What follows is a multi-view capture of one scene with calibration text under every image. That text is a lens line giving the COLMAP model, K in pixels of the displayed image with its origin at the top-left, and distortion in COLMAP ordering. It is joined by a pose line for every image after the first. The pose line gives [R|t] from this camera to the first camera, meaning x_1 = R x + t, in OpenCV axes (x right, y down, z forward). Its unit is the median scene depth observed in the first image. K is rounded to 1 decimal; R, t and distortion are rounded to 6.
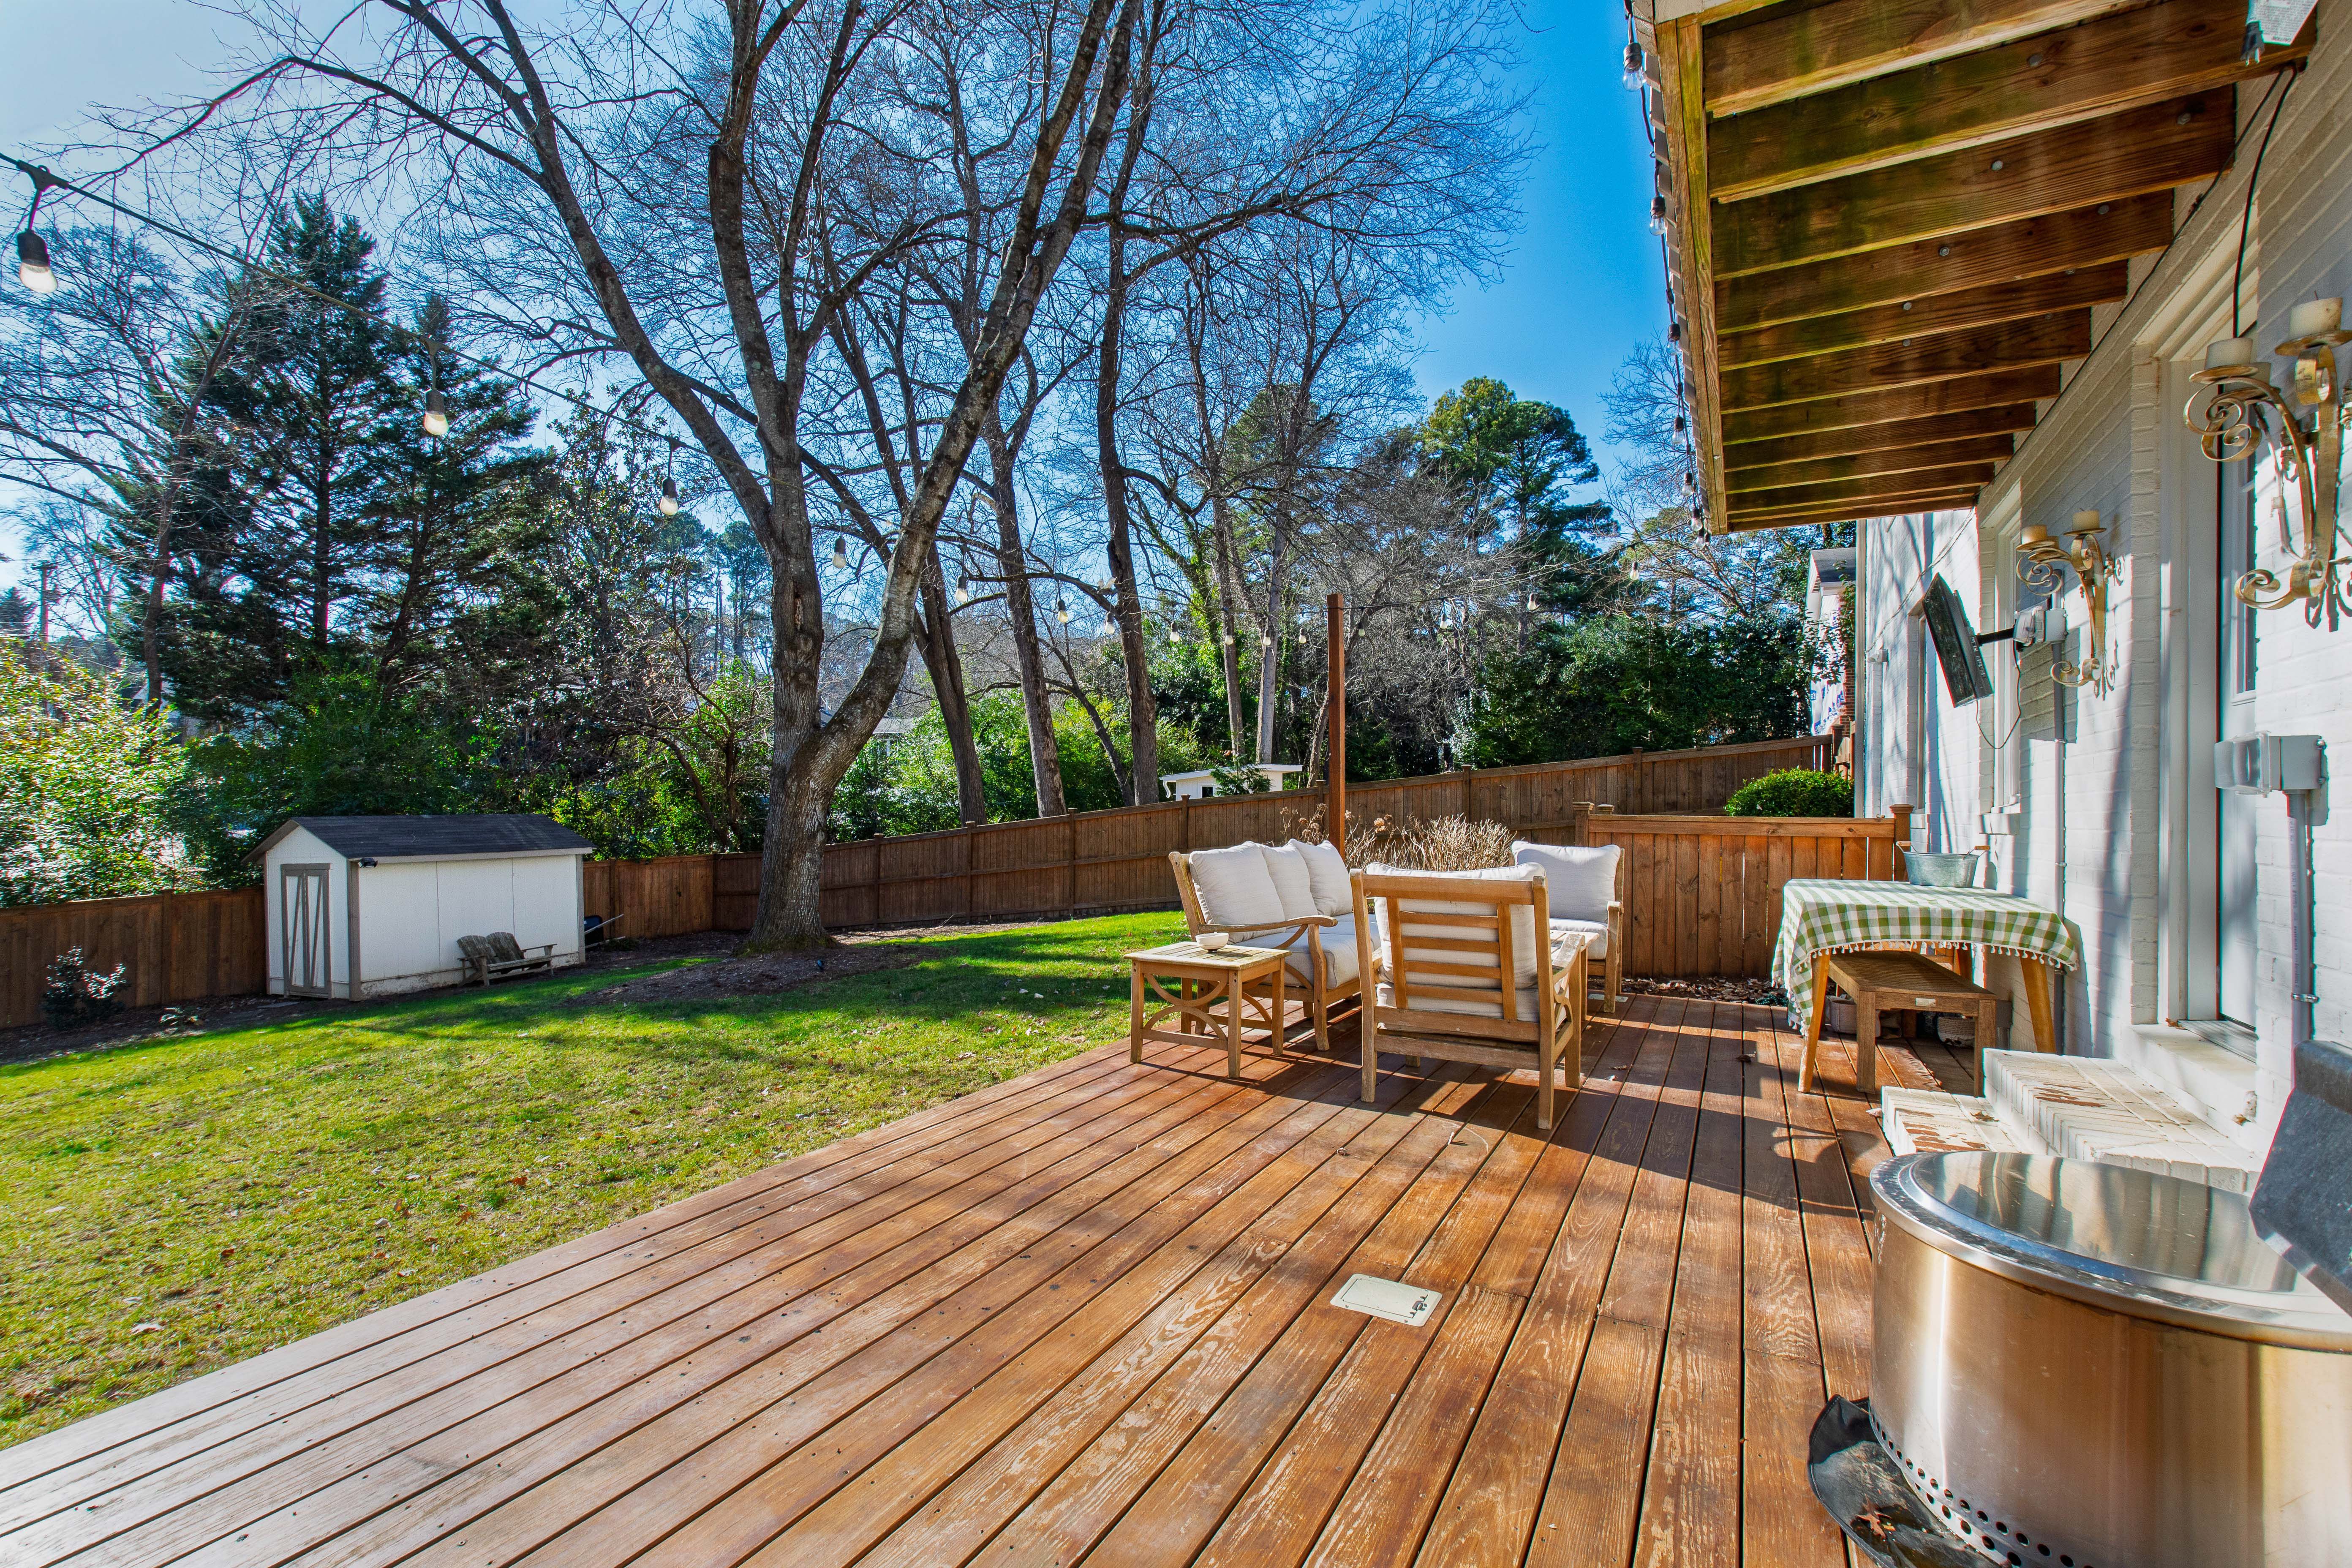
lens RADIAL K [[1031.5, 0, 1176.8], [0, 1031.5, 793.3], [0, 0, 1]] dist [-0.000980, -0.000426]
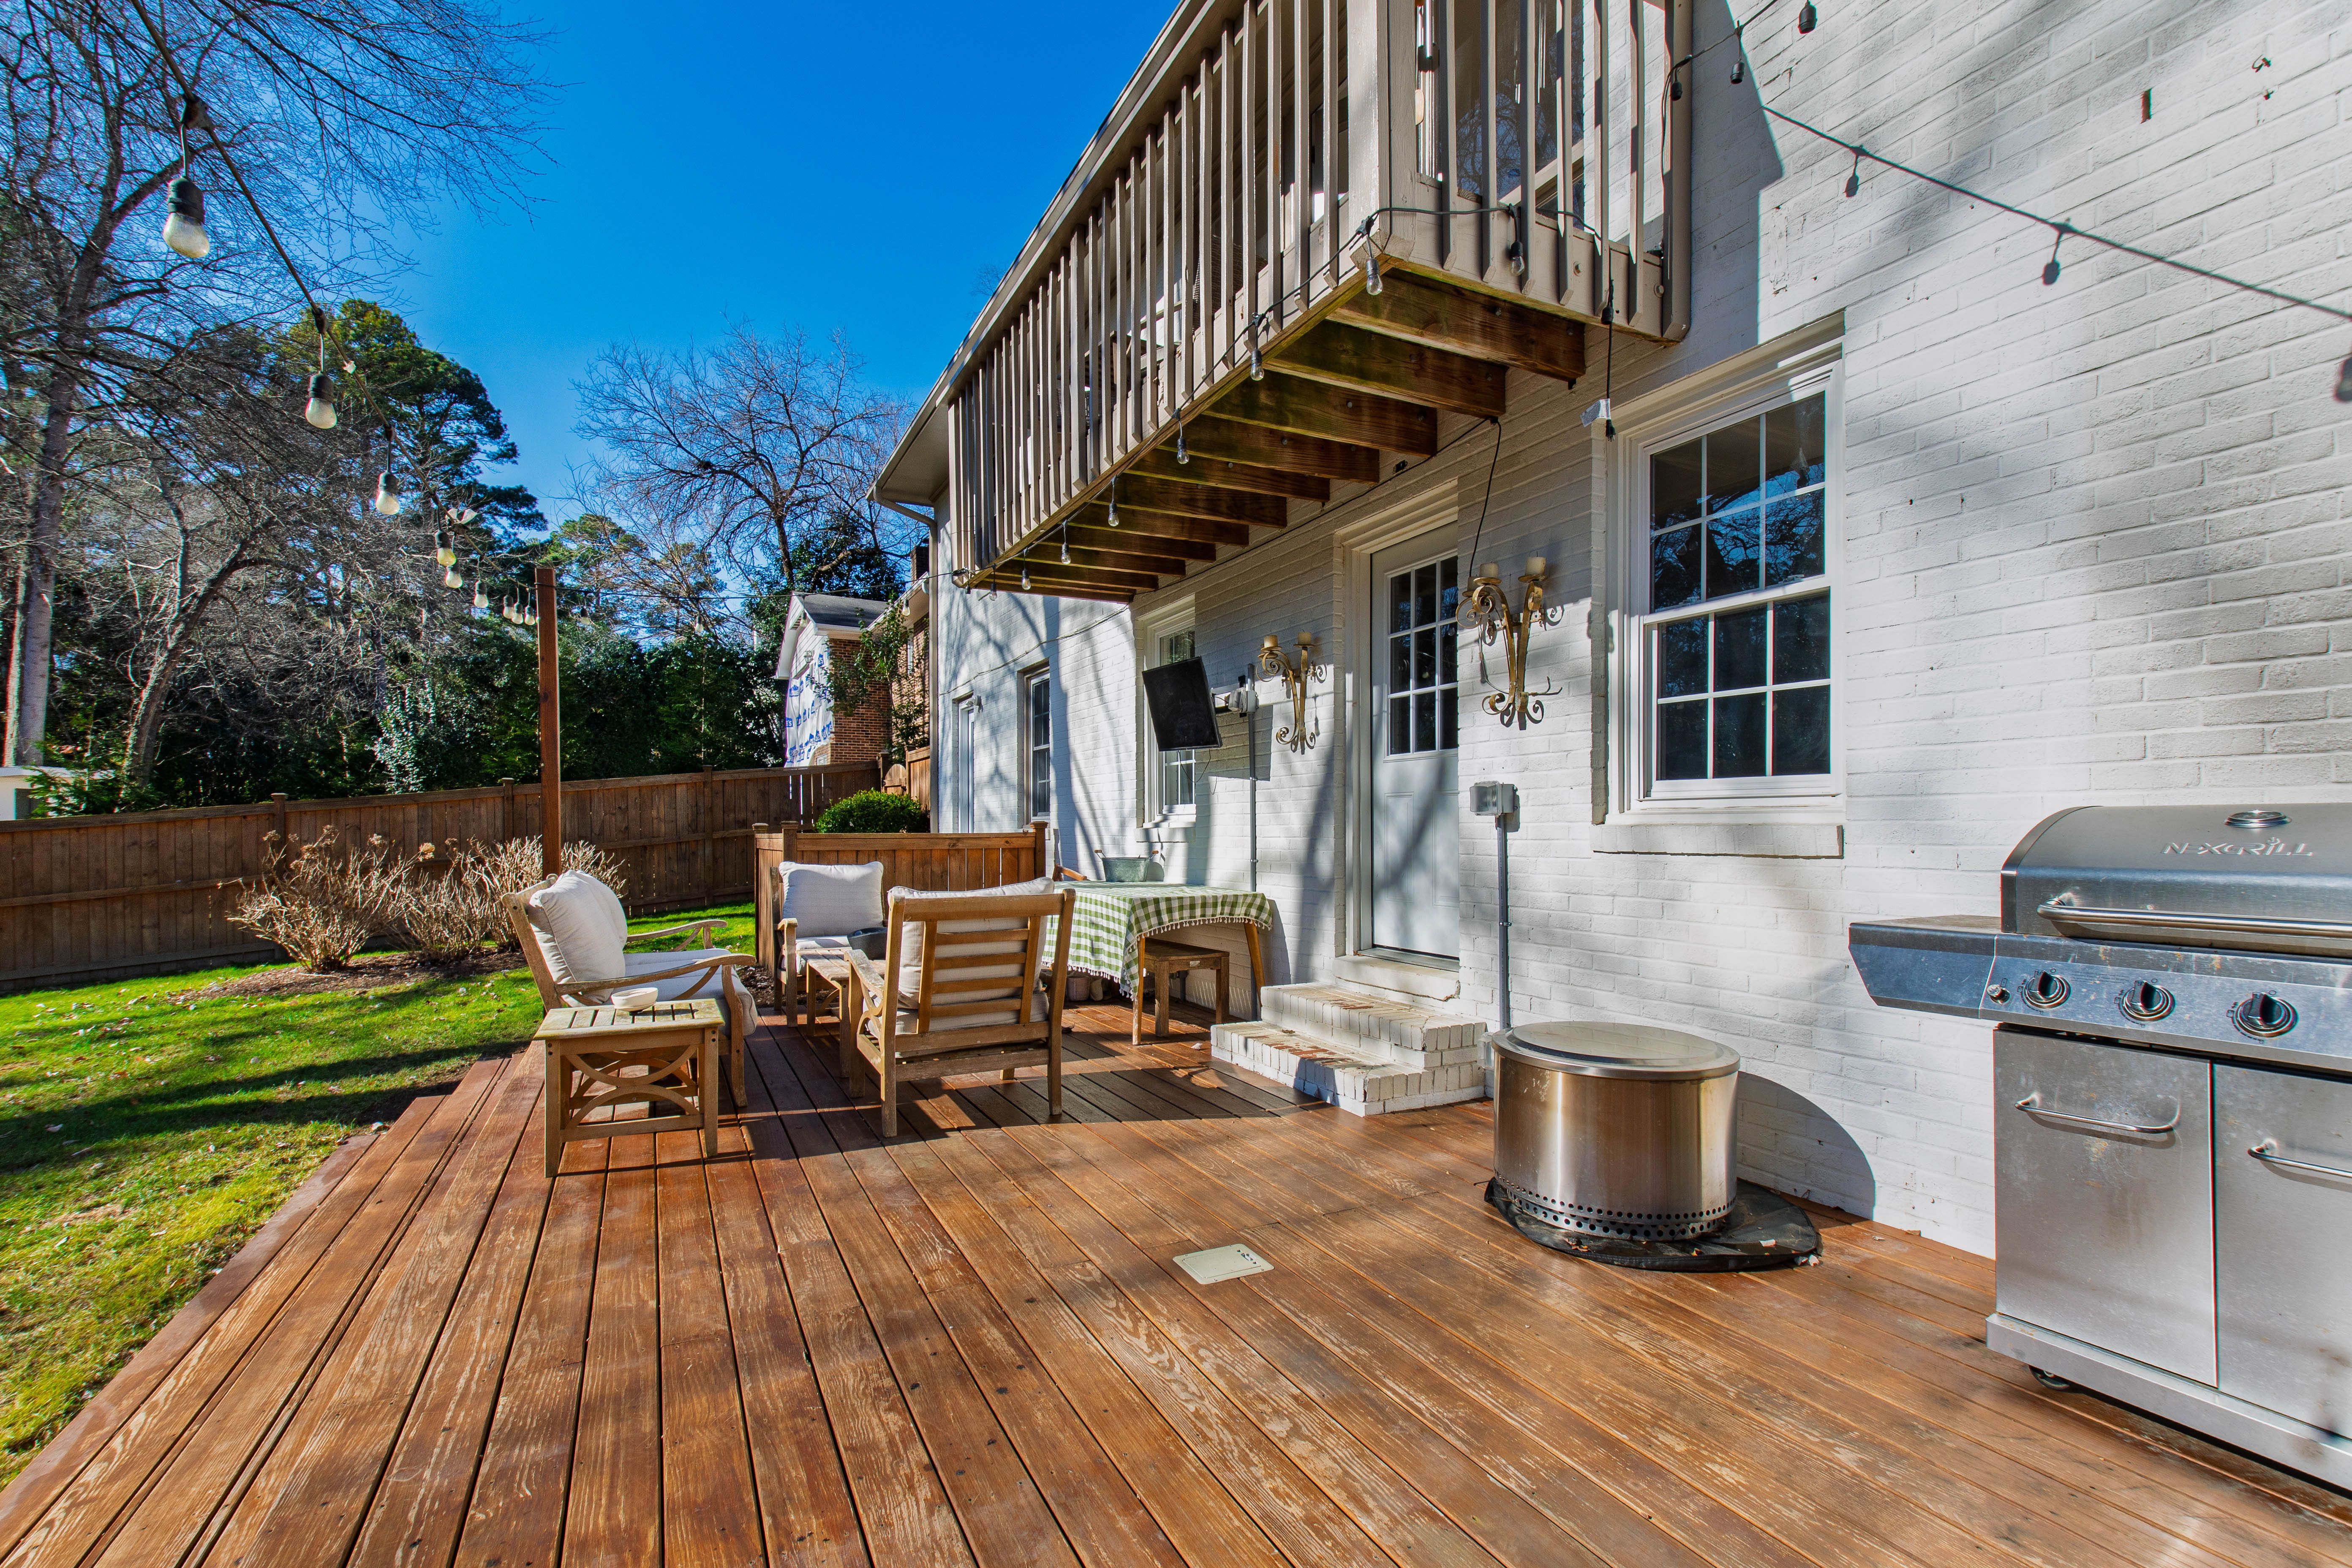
lens RADIAL K [[1034.8, 0, 1170.5], [0, 1034.8, 813.3], [0, 0, 1]] dist [0.001586, -0.000145]
pose [[0.573522, -0.001371, 0.819189, -0.463838], [-0.000899, 0.999997, 0.002303, -0.003656], [-0.819190, -0.002057, 0.573519, 0.242762]]
